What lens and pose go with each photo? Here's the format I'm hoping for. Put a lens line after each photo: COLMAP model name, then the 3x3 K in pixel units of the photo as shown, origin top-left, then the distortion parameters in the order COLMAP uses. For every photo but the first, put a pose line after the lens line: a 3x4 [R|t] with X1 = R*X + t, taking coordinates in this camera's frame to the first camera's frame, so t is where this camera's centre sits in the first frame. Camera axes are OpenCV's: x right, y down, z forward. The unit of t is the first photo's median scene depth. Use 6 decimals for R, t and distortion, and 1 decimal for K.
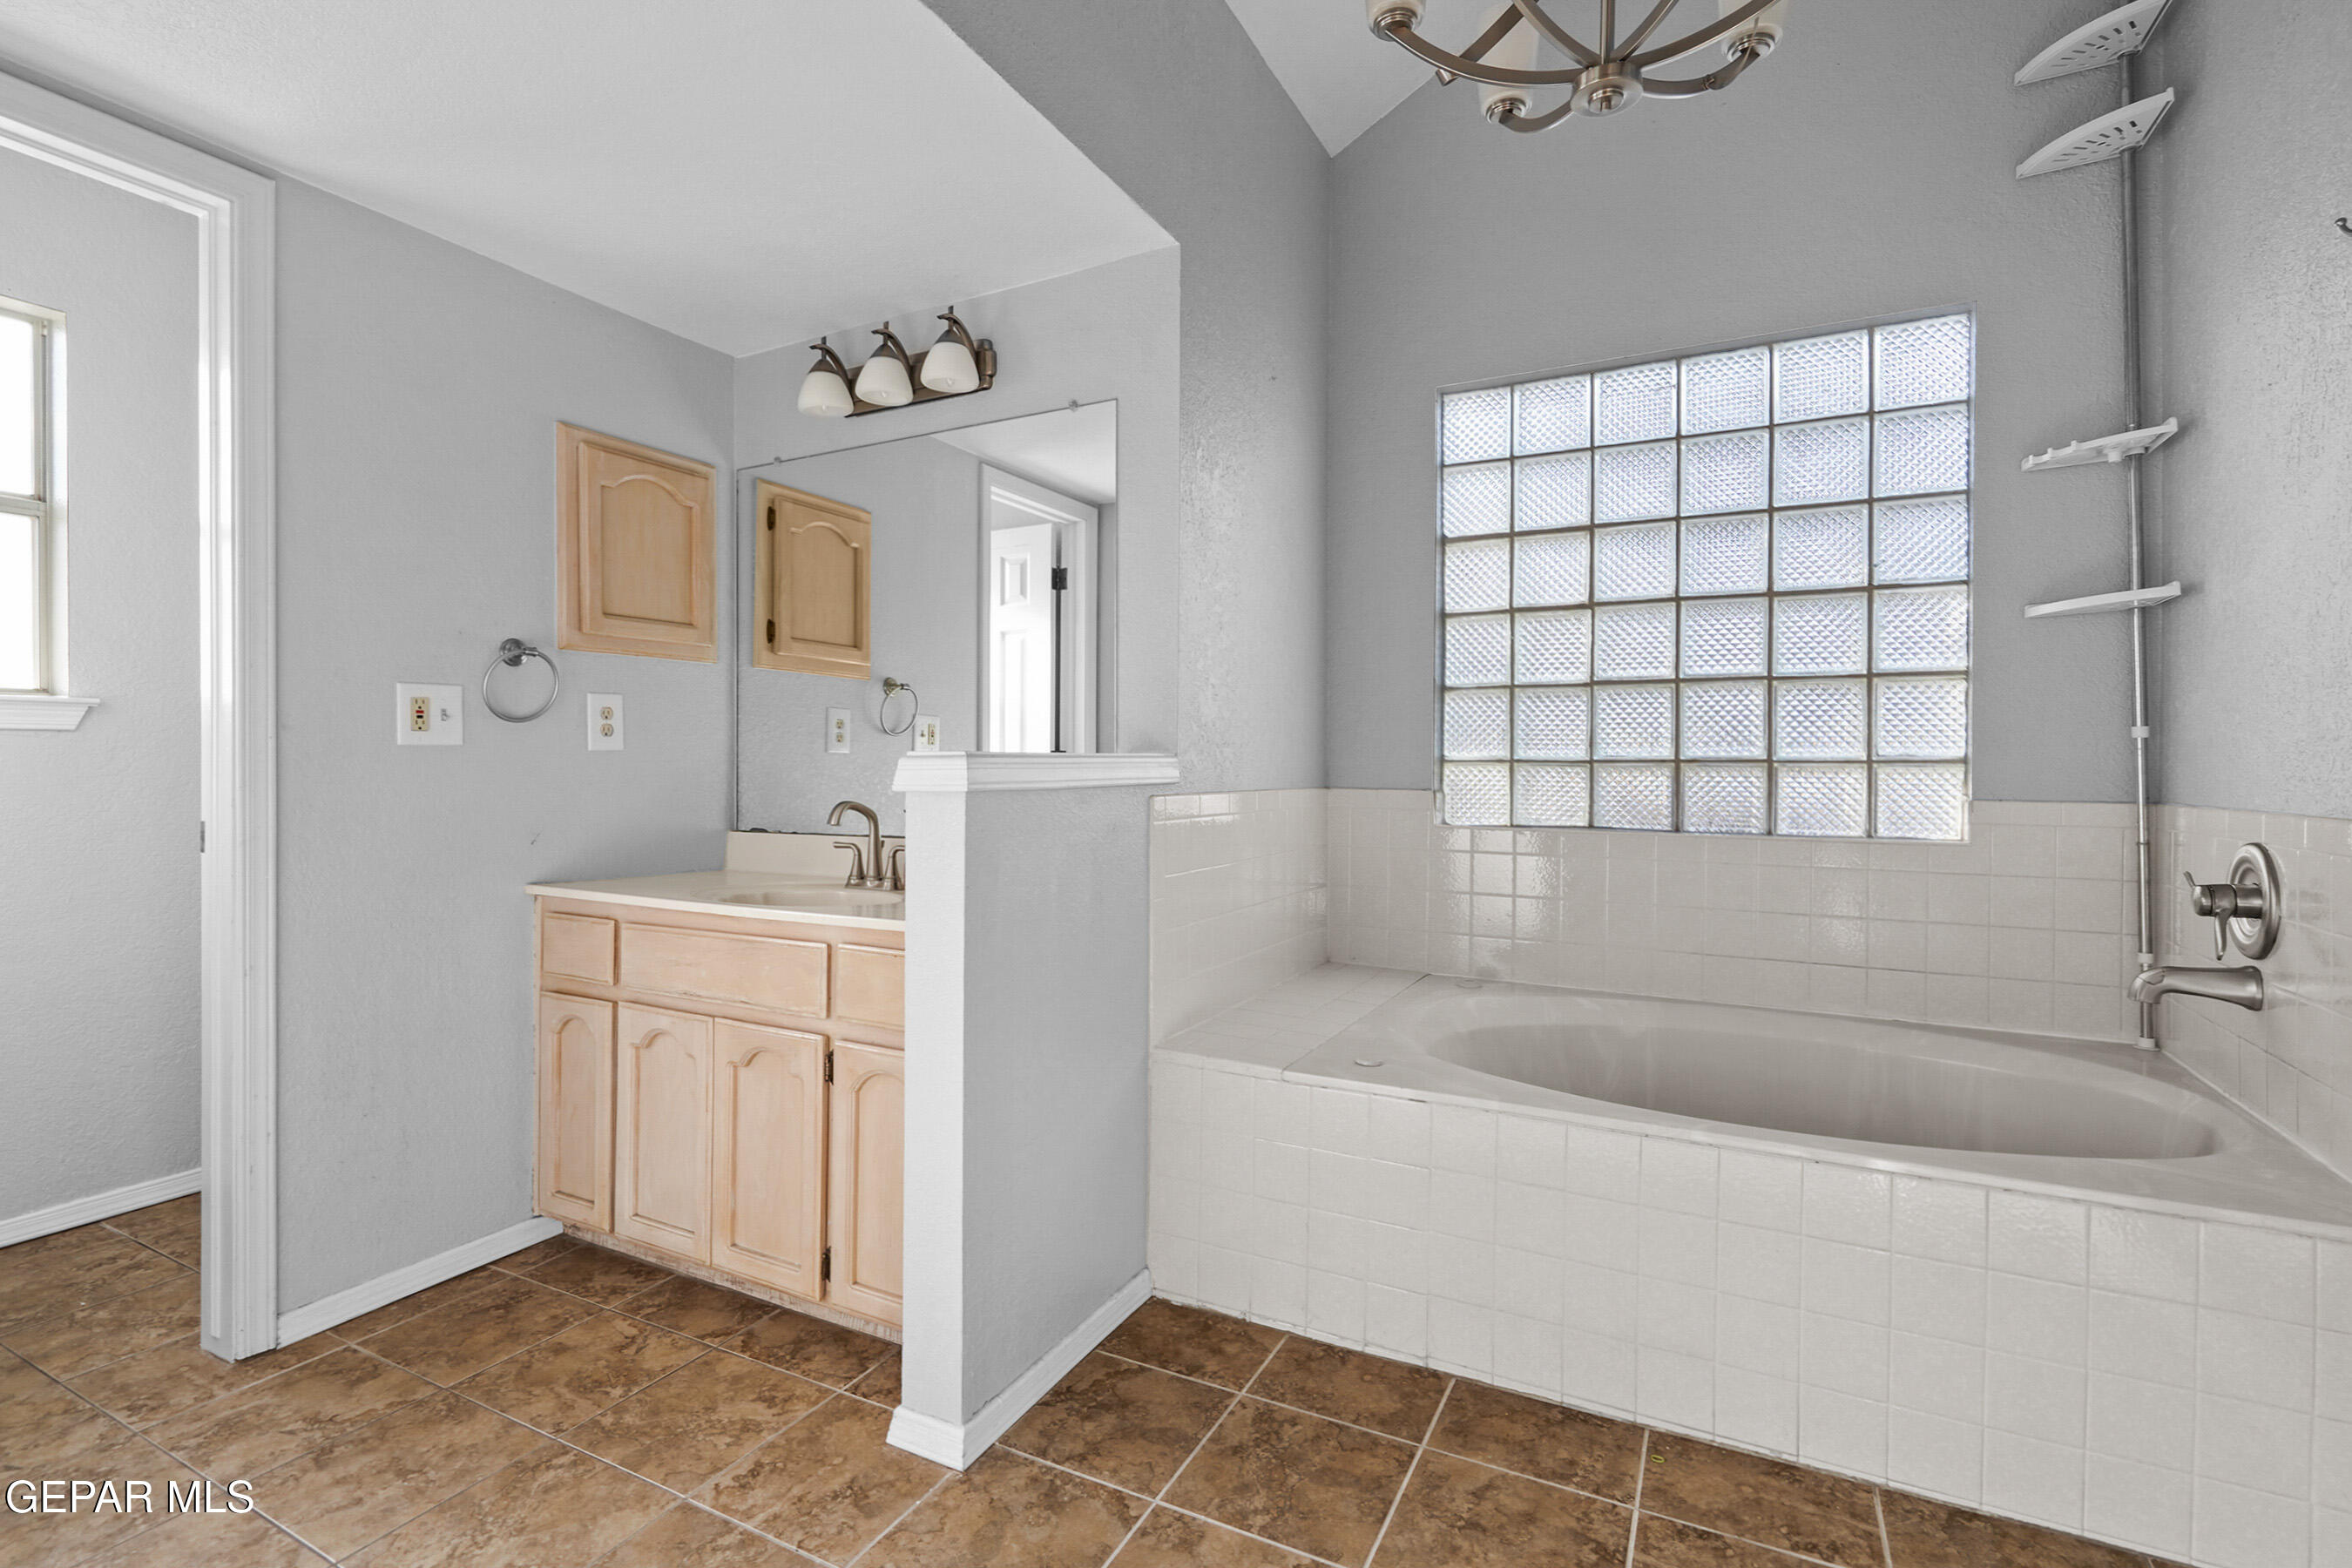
lens RADIAL K [[1114.6, 0, 1187.5], [0, 1114.6, 777.3], [0, 0, 1]] dist [-0.013581, 0.018221]
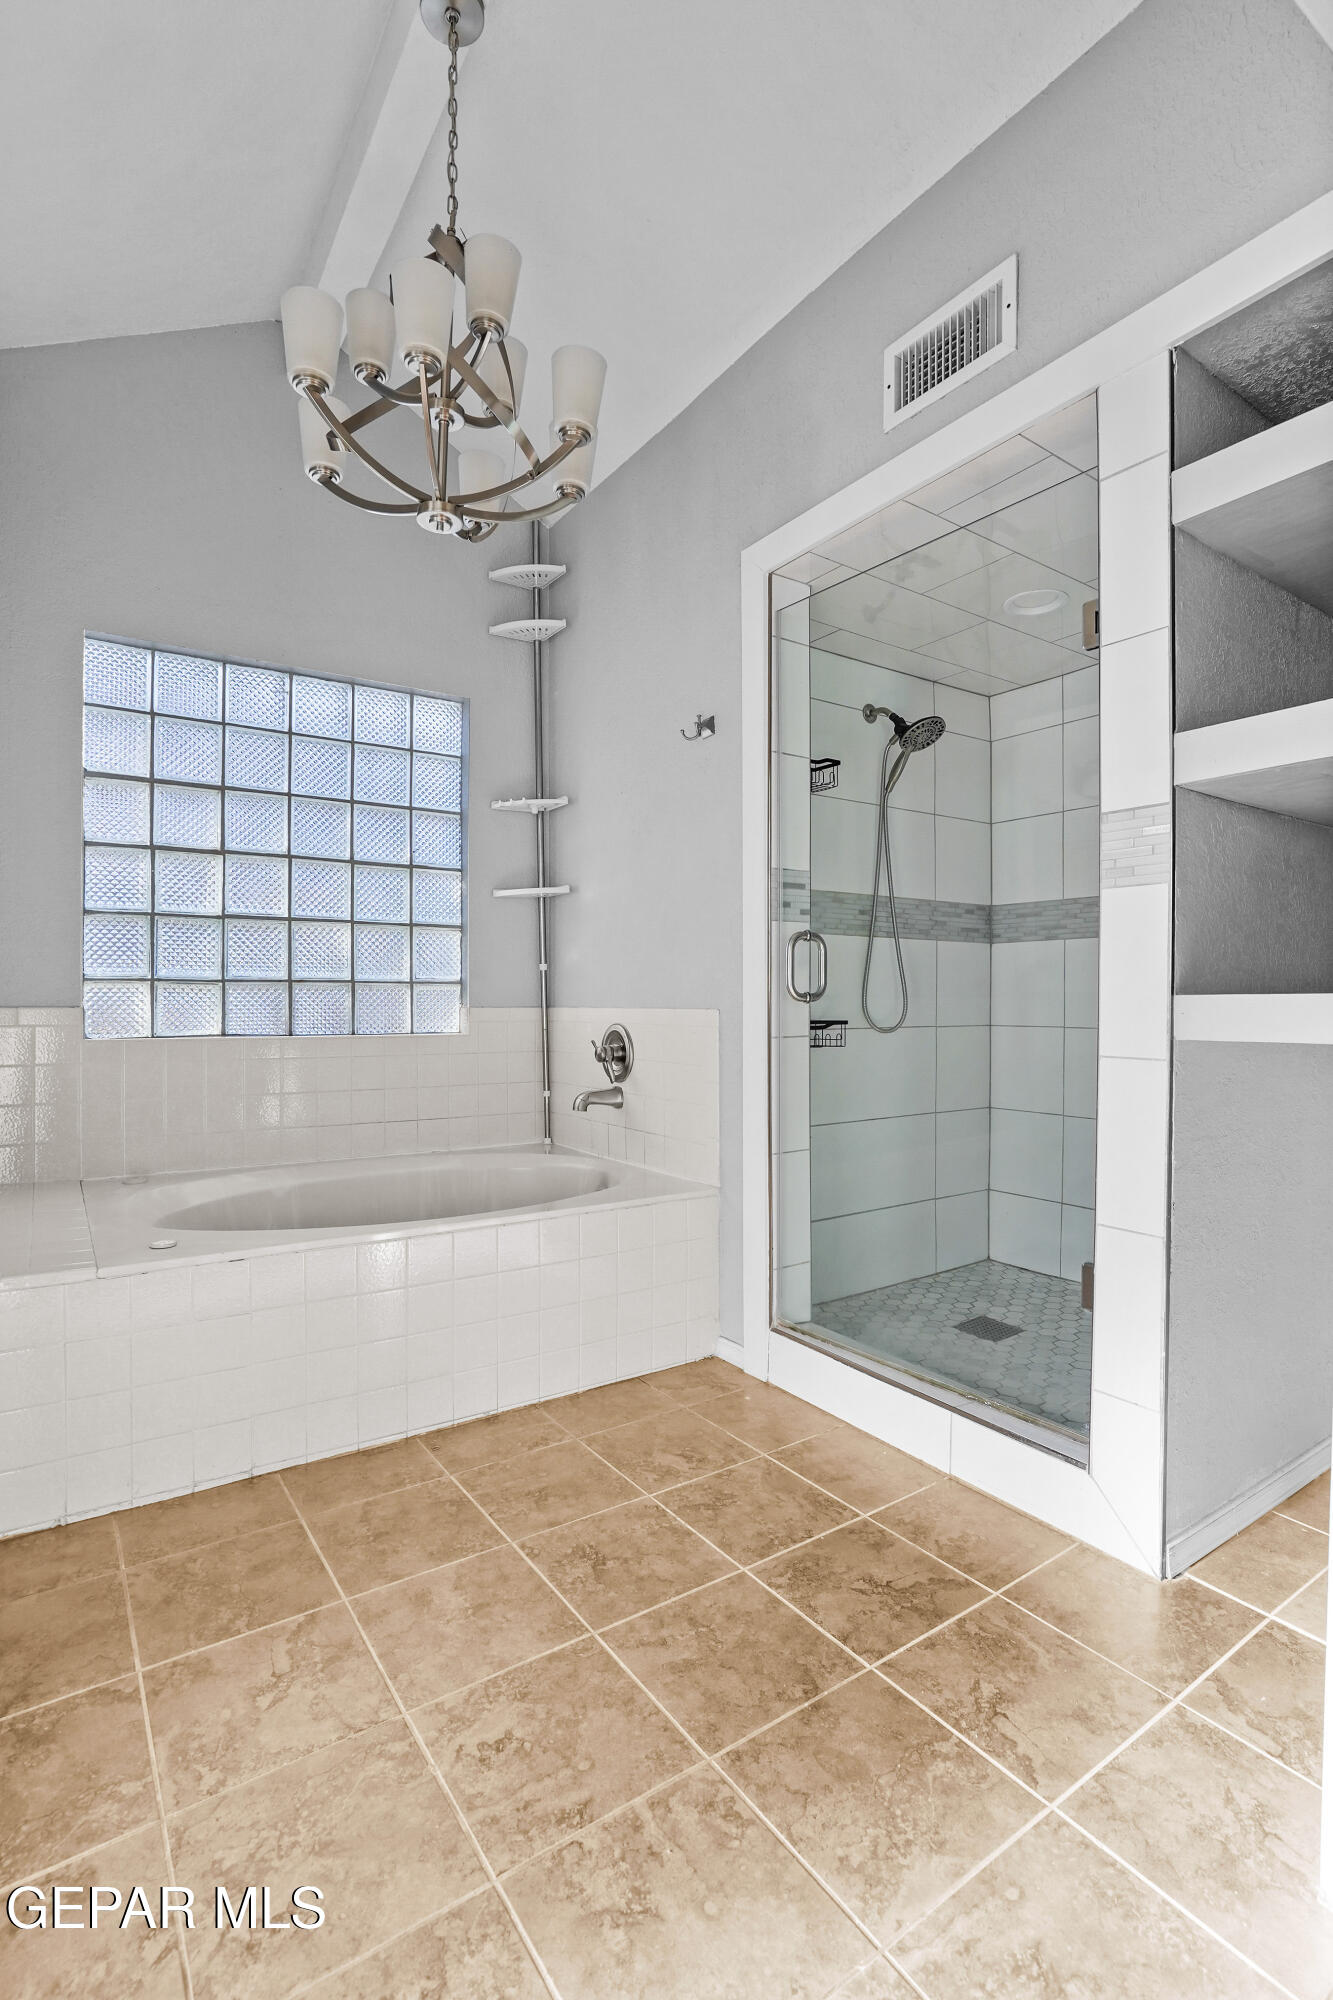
lens RADIAL K [[947.8, 0, 705.1], [0, 947.8, 996.3], [0, 0, 1]] dist [-0.013581, 0.018221]
pose [[0.467337, -0.003854, 0.884071, -0.366909], [0.007969, 0.999968, 0.000147, 0.008580], [-0.884043, 0.006976, 0.467353, 0.062153]]
